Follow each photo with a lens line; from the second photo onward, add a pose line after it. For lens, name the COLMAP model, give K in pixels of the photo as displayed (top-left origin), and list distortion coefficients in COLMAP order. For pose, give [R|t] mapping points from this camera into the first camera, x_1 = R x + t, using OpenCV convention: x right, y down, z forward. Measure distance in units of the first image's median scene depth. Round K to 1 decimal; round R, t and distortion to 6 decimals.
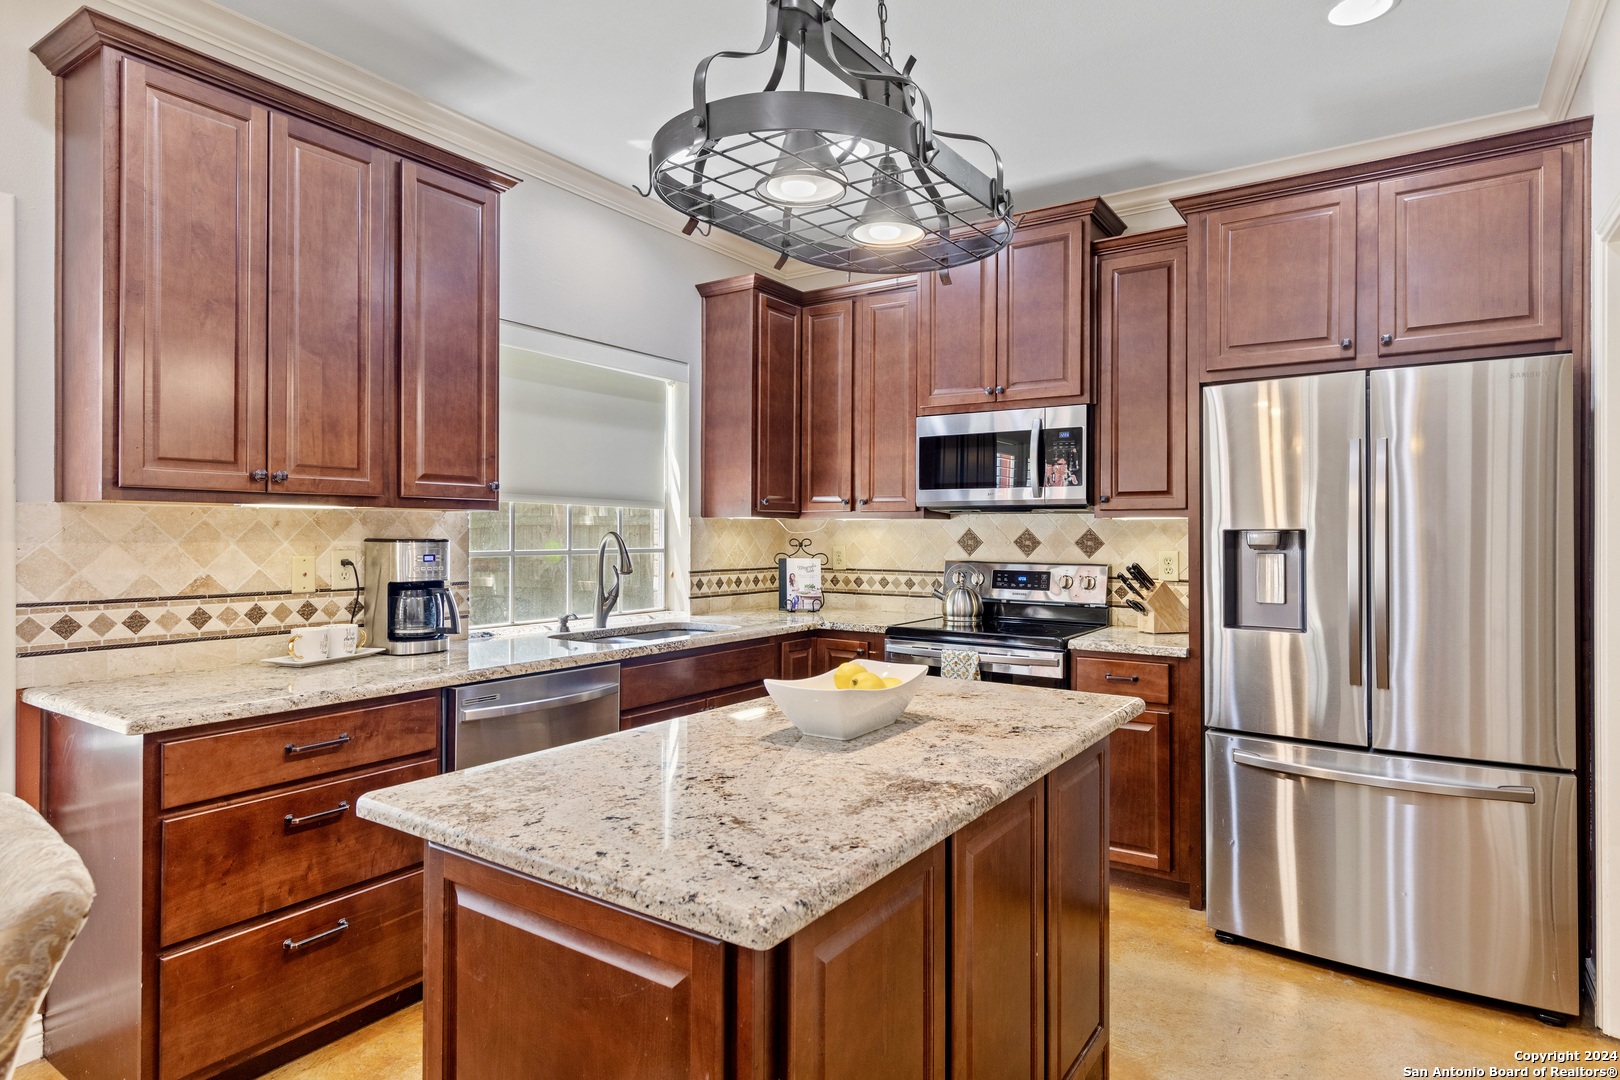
lens RADIAL K [[885.4, 0, 813.6], [0, 885.4, 532.3], [0, 0, 1]] dist [0.000664, 0.000343]
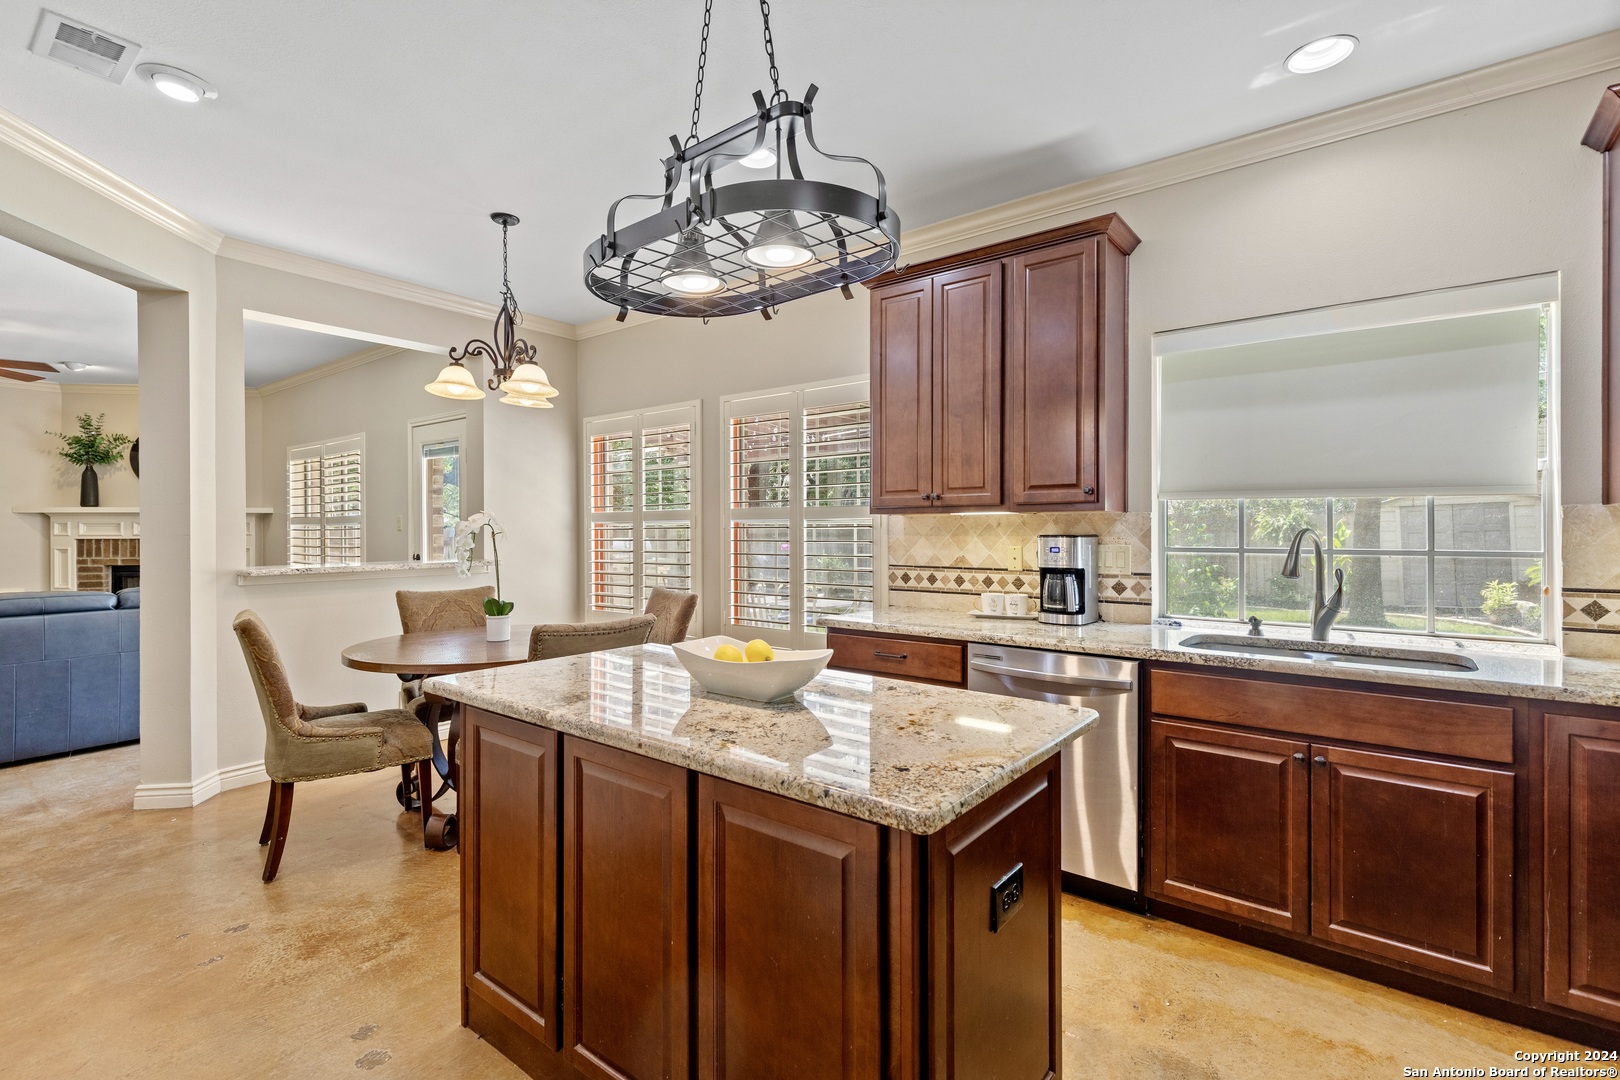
lens RADIAL K [[742.5, 0, 811.3], [0, 742.5, 535.3], [0, 0, 1]] dist [0.011364, 0.000176]
pose [[-0.080278, 0.002288, -0.996770, 0.925946], [0.001024, 0.999997, 0.002212, 0.007791], [0.996772, -0.000843, -0.080280, 1.019854]]
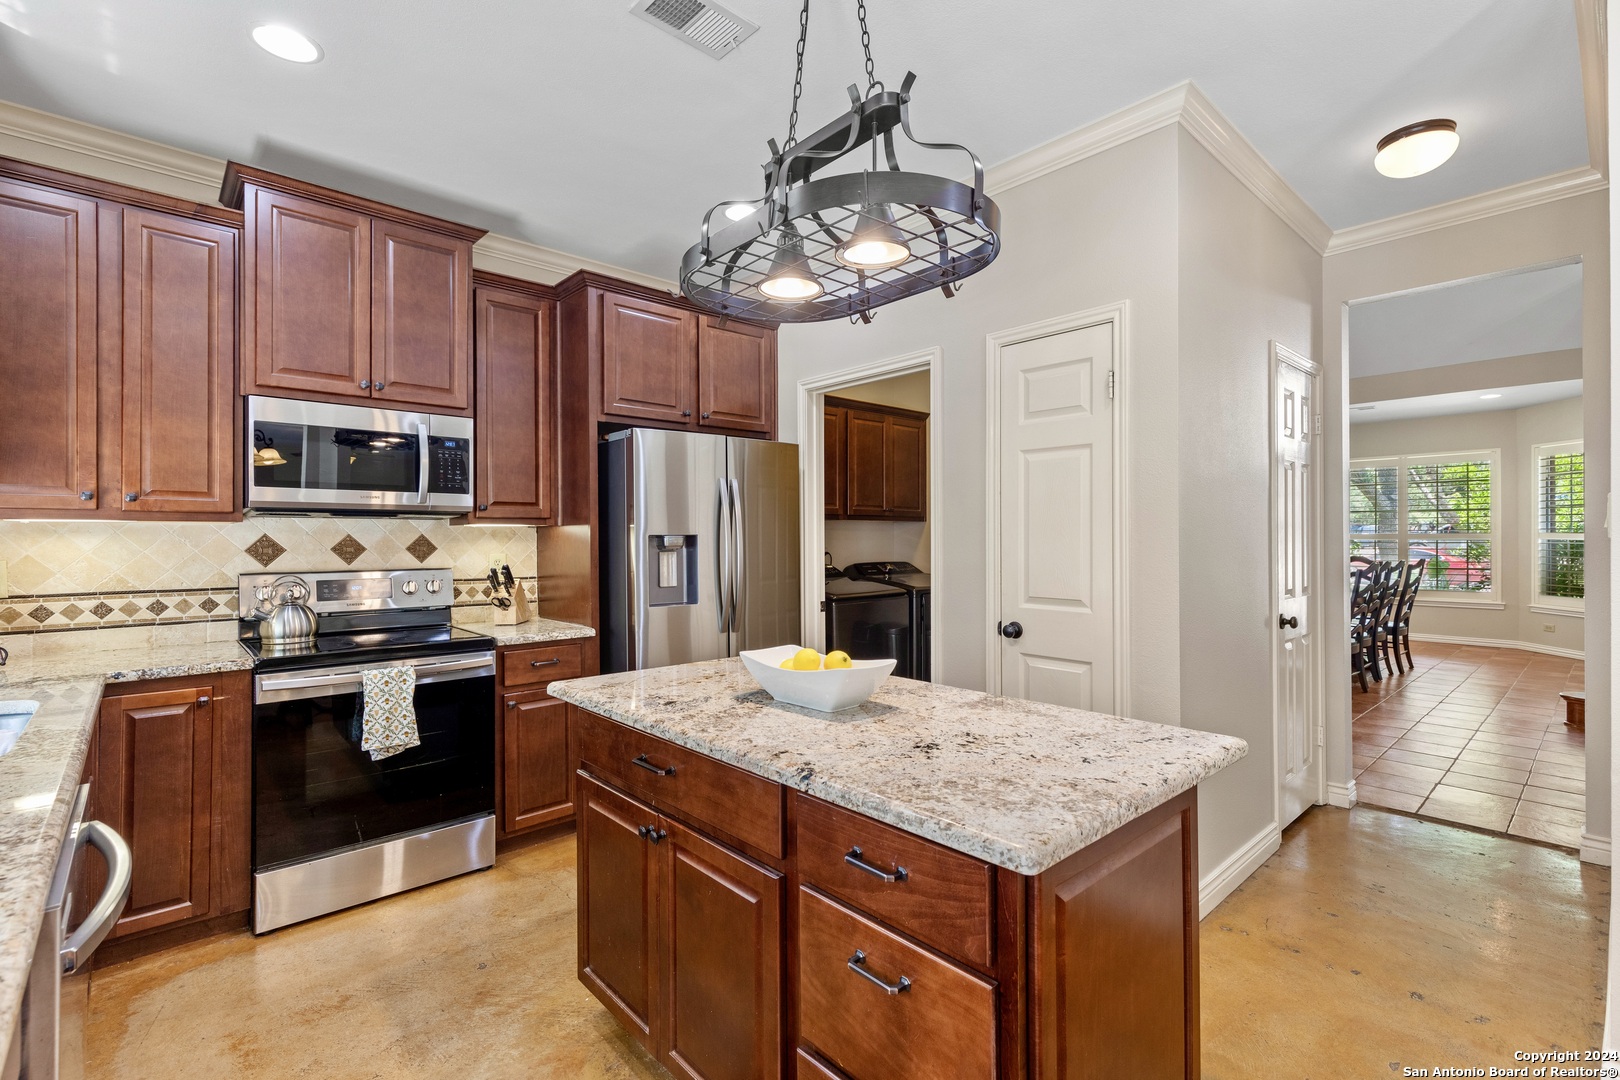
lens RADIAL K [[742.5, 0, 814.4], [0, 742.5, 537.2], [0, 0, 1]] dist [0.011364, 0.000176]
pose [[0.235715, -0.004458, 0.971812, -0.392559], [0.003224, 0.999988, 0.003805, -0.002490], [-0.971817, 0.002237, 0.235727, 0.322709]]
